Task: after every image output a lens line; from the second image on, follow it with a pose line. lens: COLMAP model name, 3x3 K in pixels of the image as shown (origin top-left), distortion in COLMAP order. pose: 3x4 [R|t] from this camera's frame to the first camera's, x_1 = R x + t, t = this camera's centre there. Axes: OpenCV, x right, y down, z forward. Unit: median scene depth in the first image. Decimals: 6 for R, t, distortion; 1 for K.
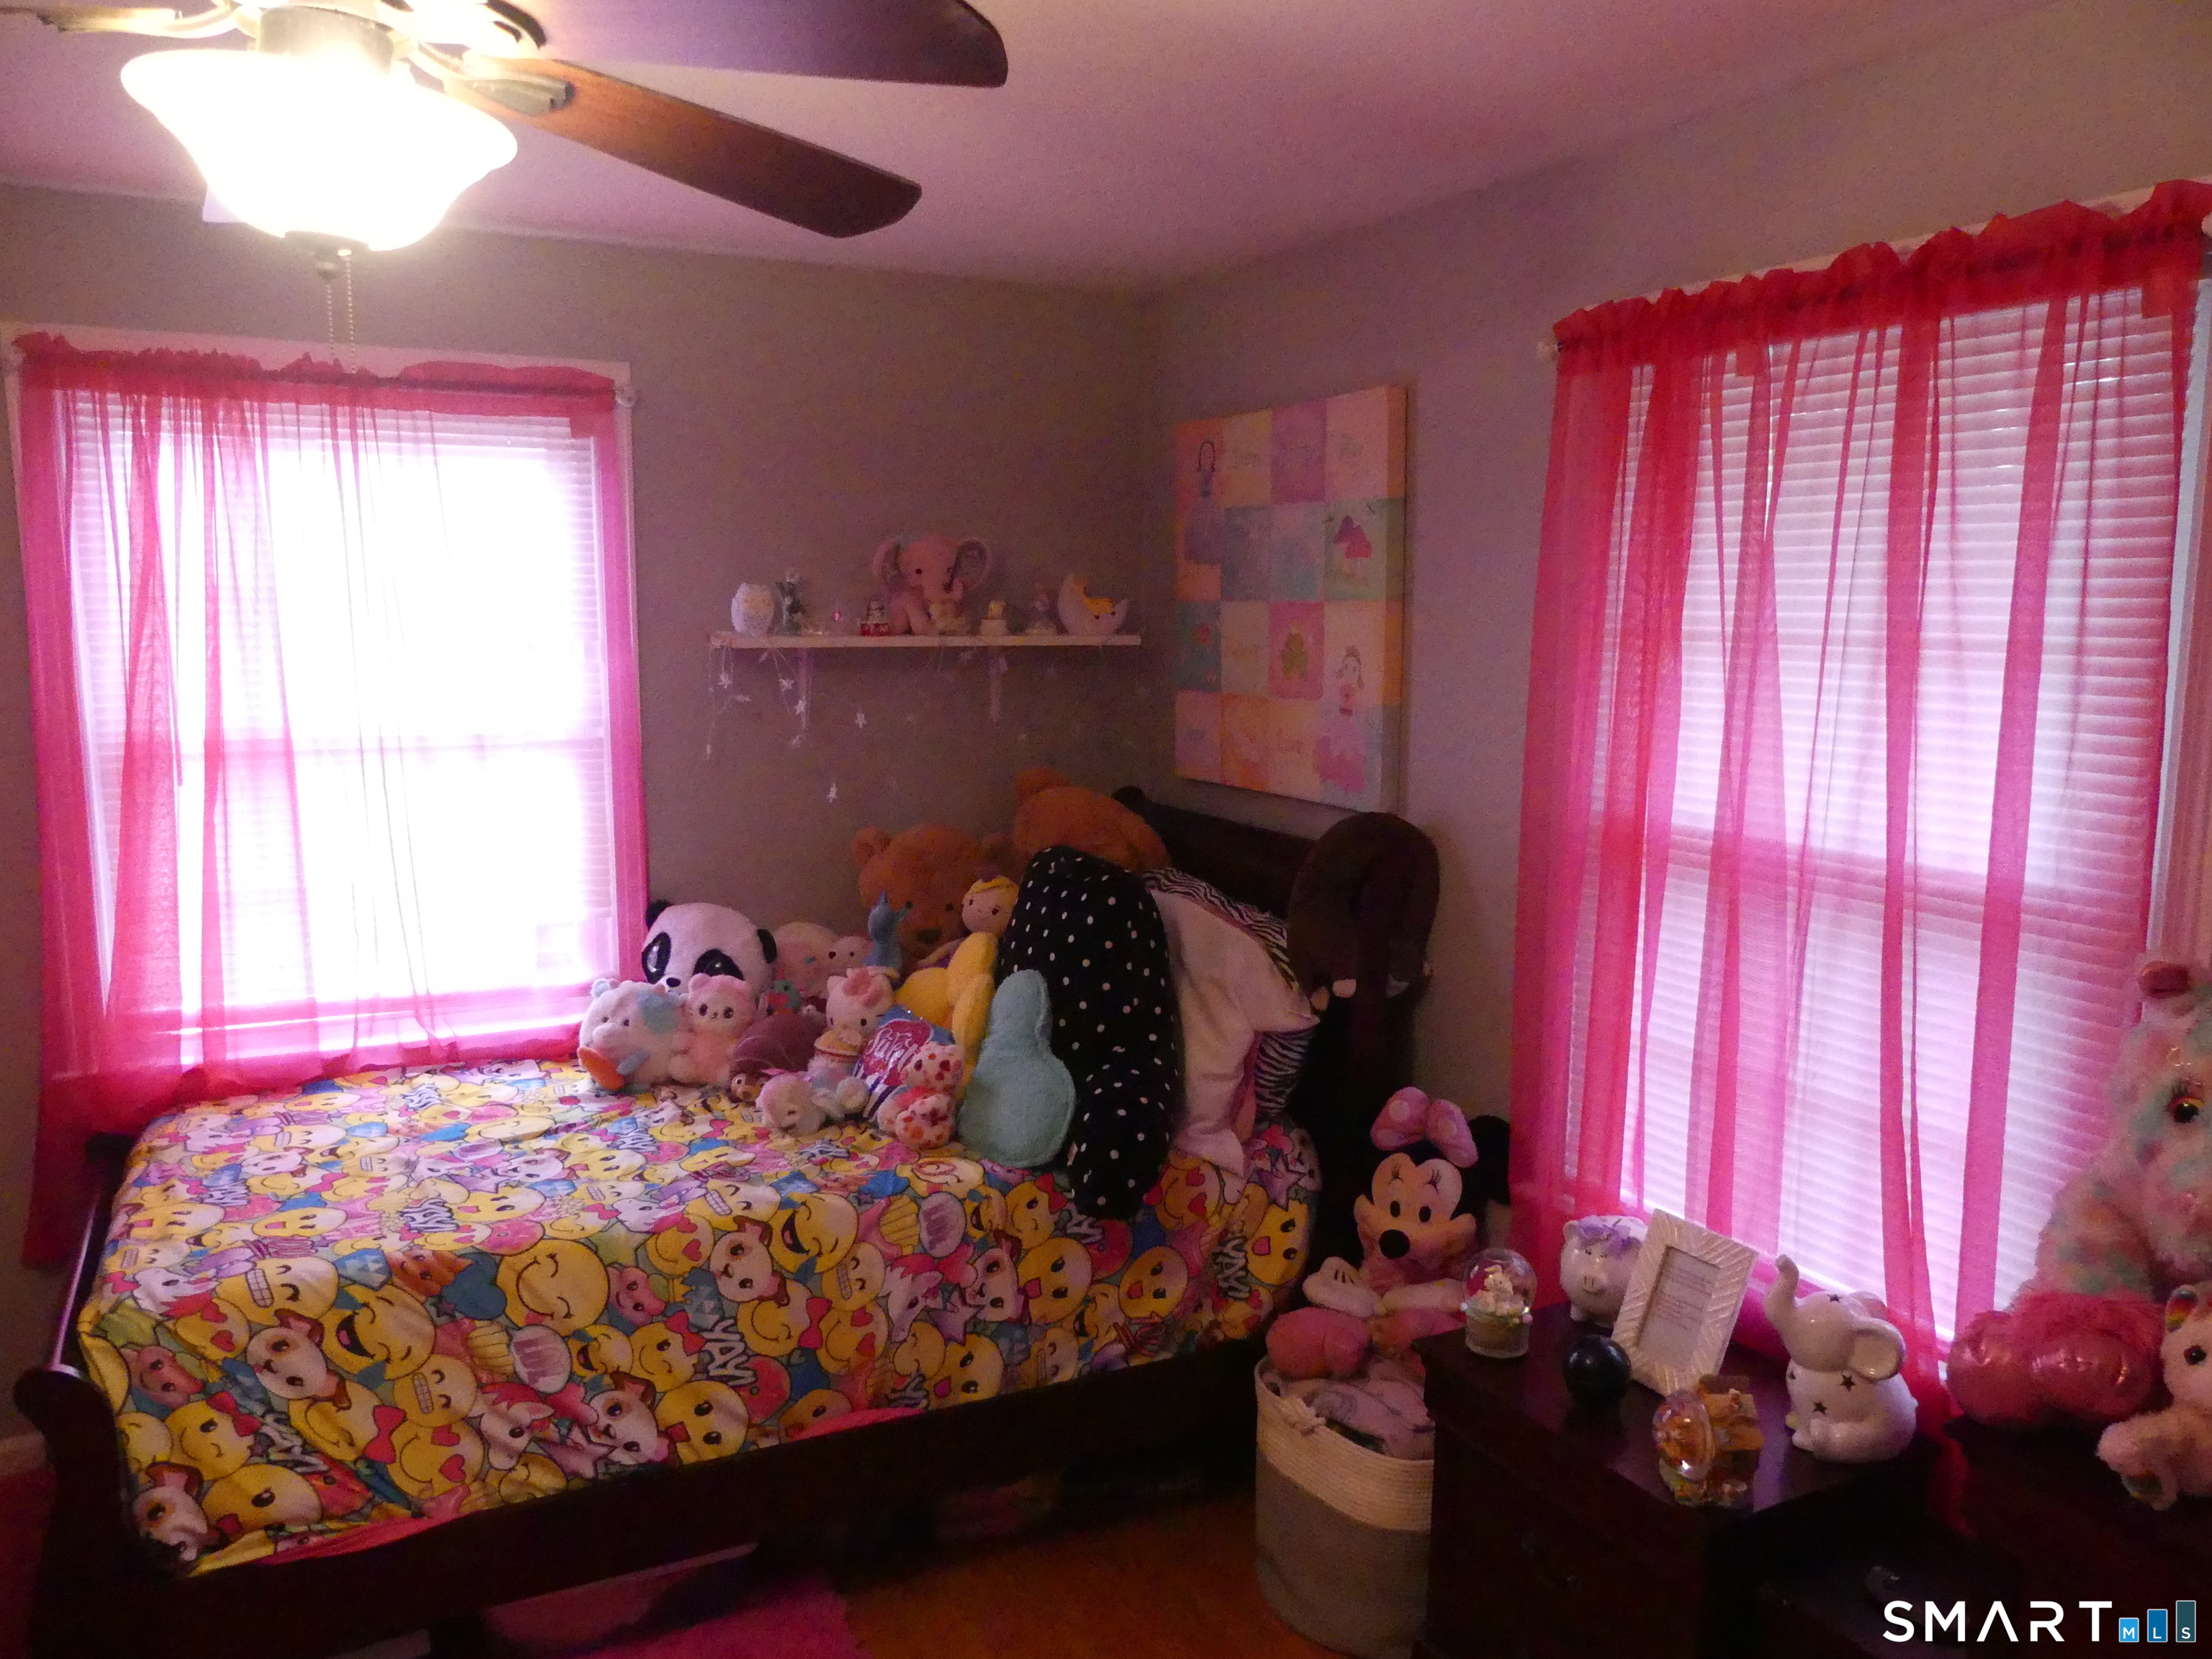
lens RADIAL K [[1687.6, 0, 1107.2], [0, 1687.6, 841.7], [0, 0, 1]] dist [-0.032257, 0.030144]
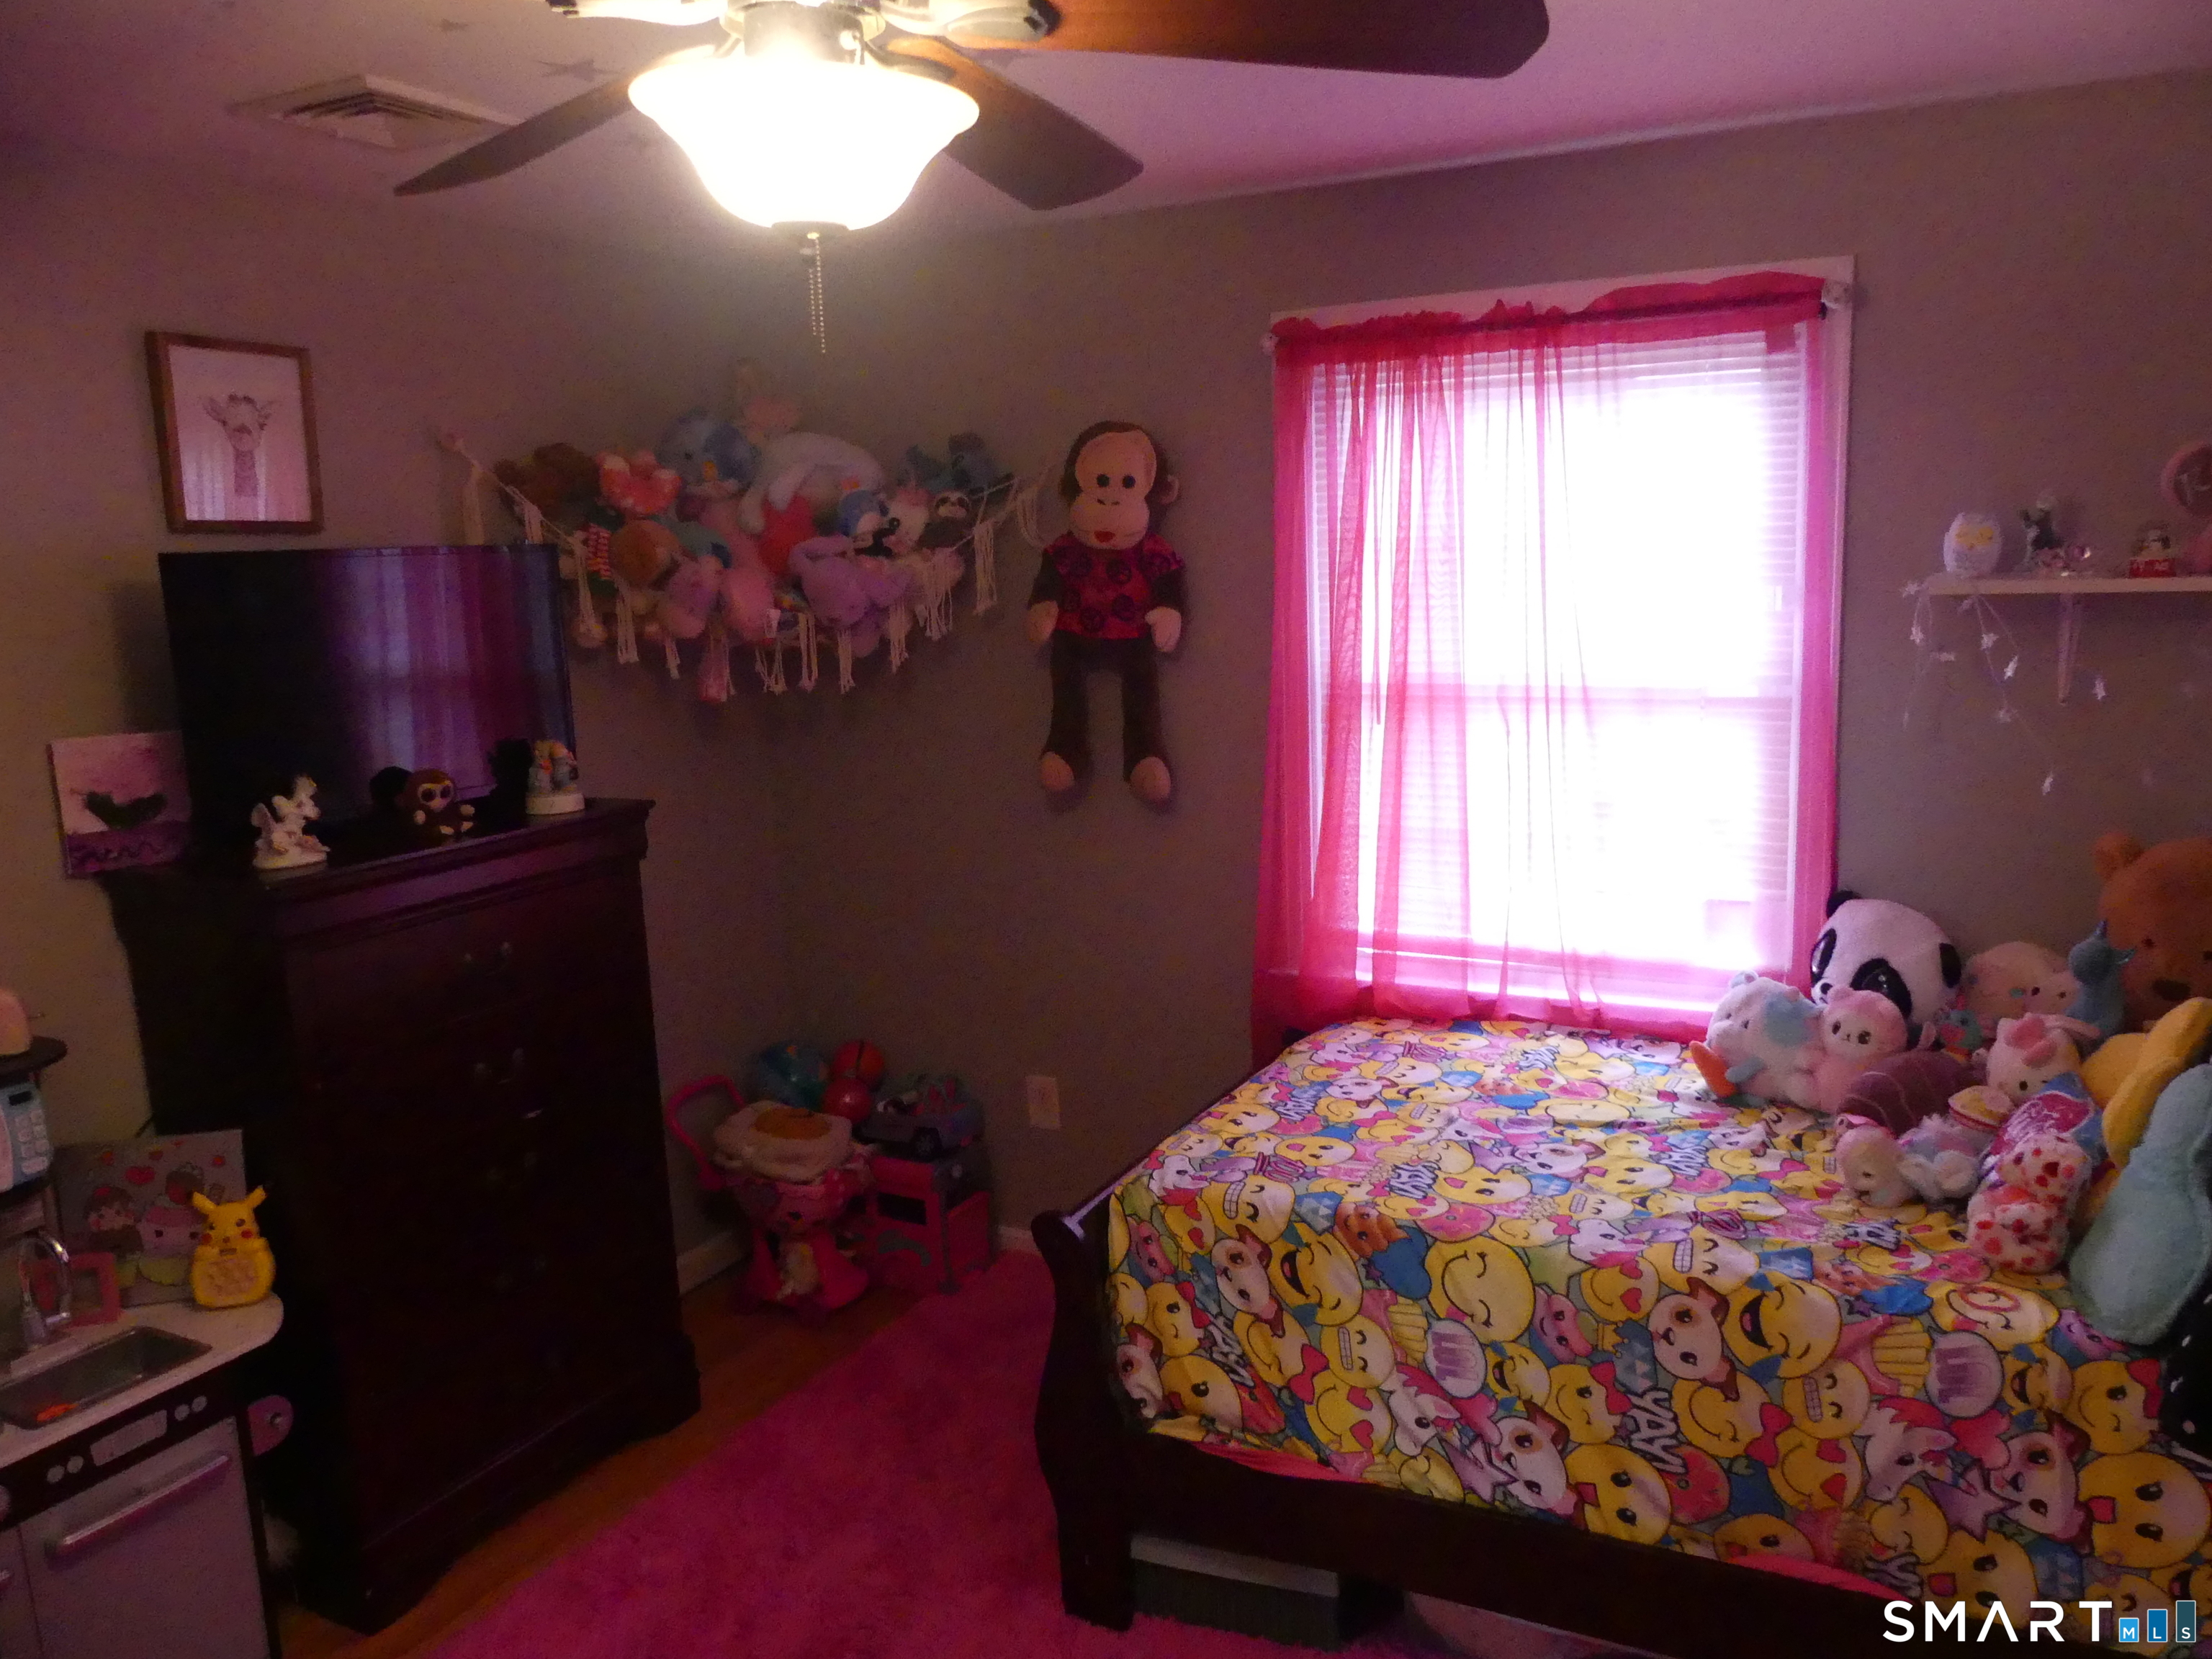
lens RADIAL K [[1696.0, 0, 1105.5], [0, 1696.0, 820.8], [0, 0, 1]] dist [-0.032153, 0.004199]
pose [[0.581320, 0.106284, -0.806703, 0.259047], [-0.079190, 0.994116, 0.073911, -0.043154], [0.809812, 0.020917, 0.586316, 0.252431]]
